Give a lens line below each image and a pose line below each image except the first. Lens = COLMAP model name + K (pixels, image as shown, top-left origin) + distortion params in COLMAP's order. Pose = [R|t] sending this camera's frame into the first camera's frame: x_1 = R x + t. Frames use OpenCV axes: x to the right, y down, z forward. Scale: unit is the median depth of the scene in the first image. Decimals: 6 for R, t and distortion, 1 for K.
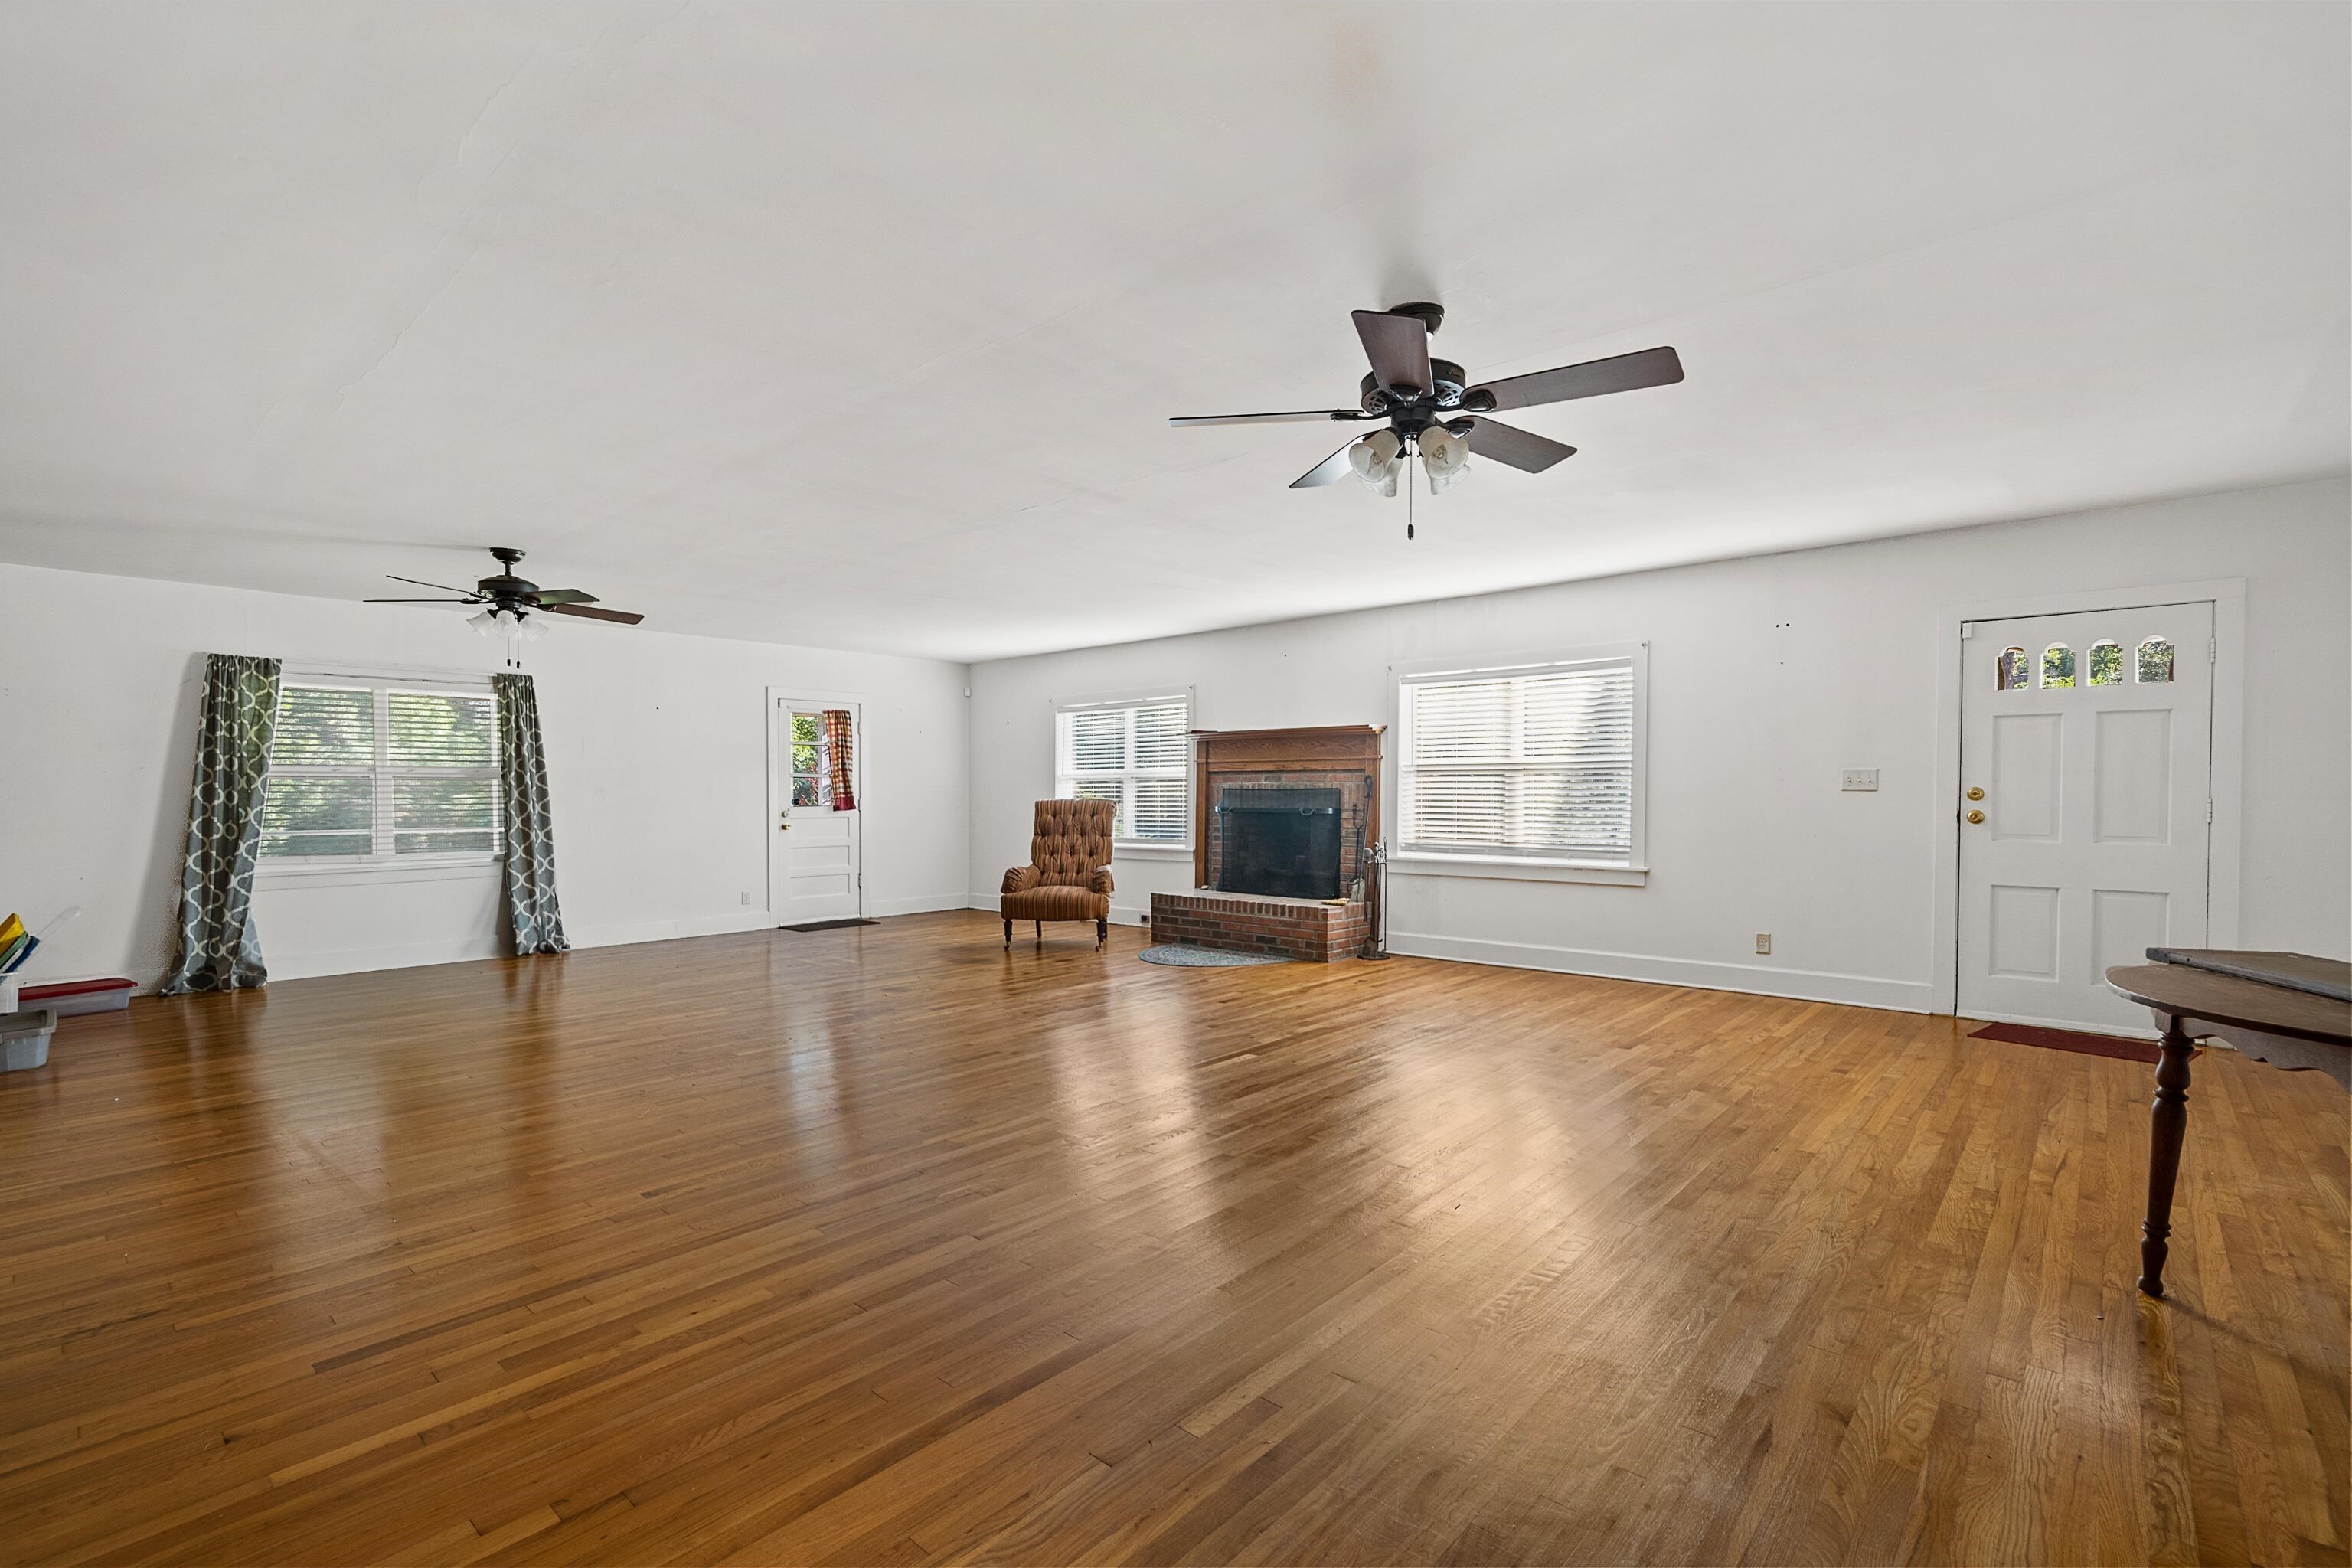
lens RADIAL K [[1028.9, 0, 1170.6], [0, 1028.9, 815.9], [0, 0, 1]] dist [-0.000358, -0.000399]
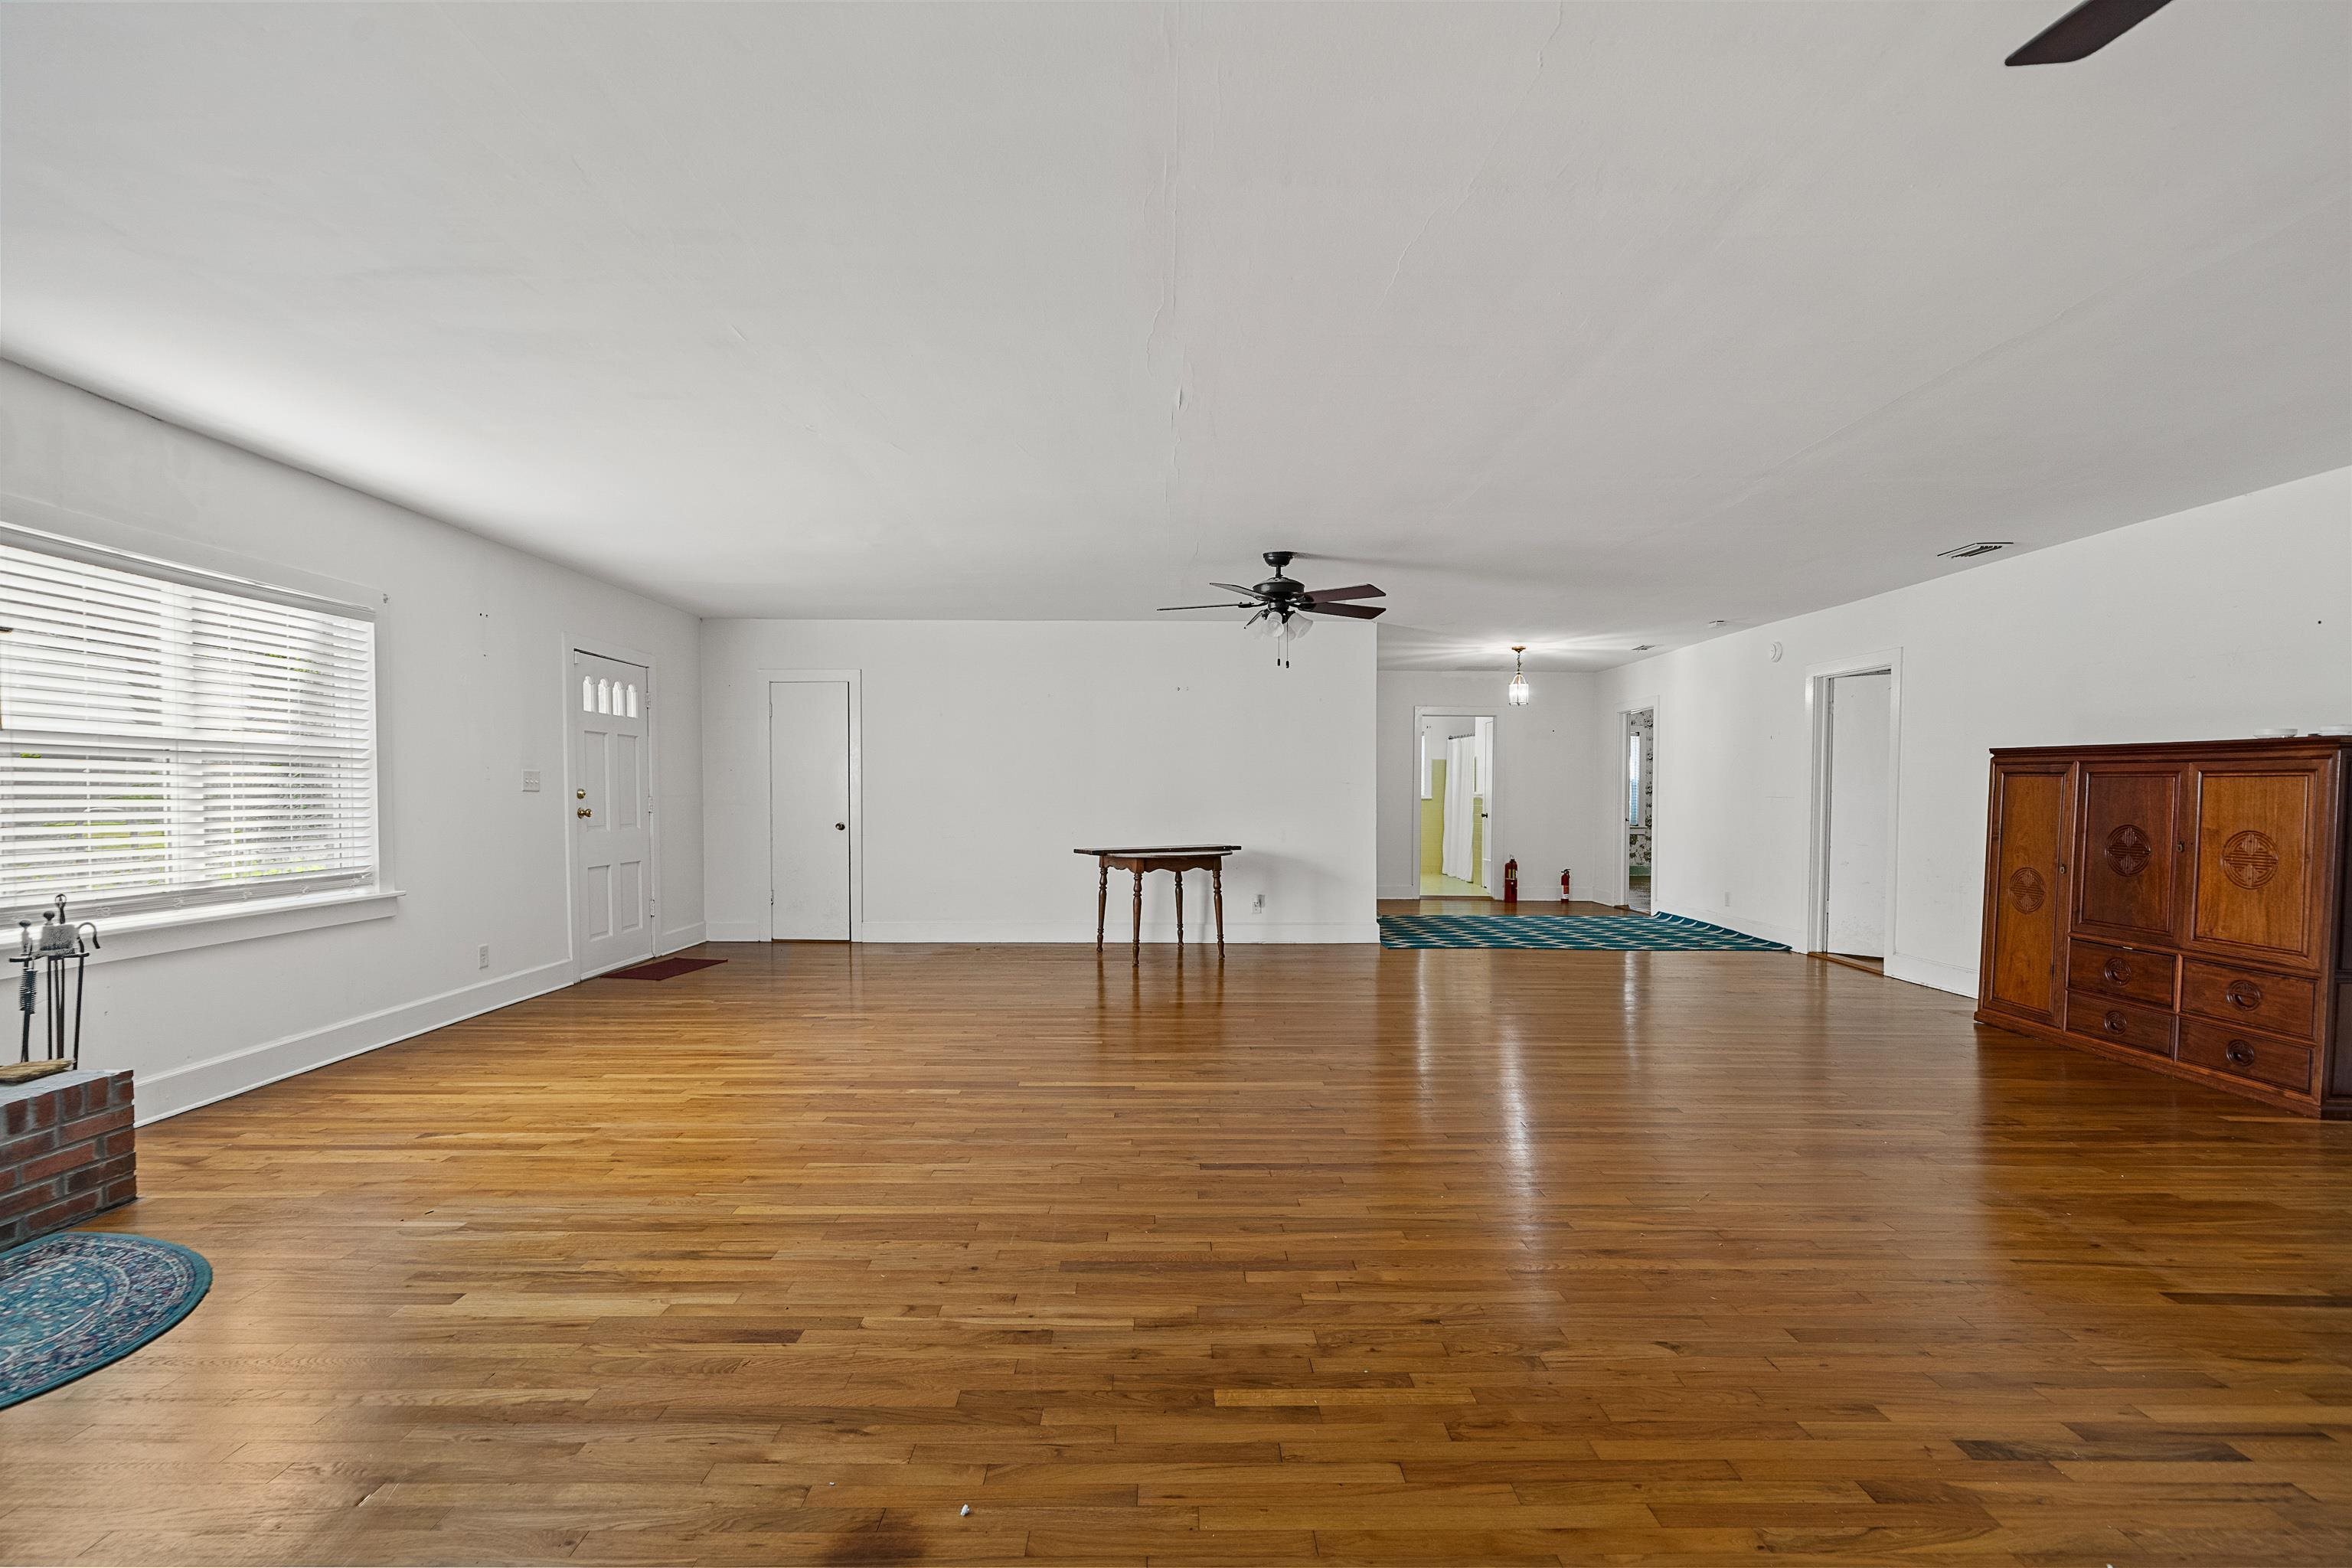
lens RADIAL K [[1028.9, 0, 1170.6], [0, 1028.9, 815.9], [0, 0, 1]] dist [-0.000358, -0.000399]
pose [[-0.638822, -0.017027, 0.769166, -0.493000], [0.022007, 0.998942, 0.040391, -0.024836], [-0.769039, 0.042730, -0.637772, 1.040641]]
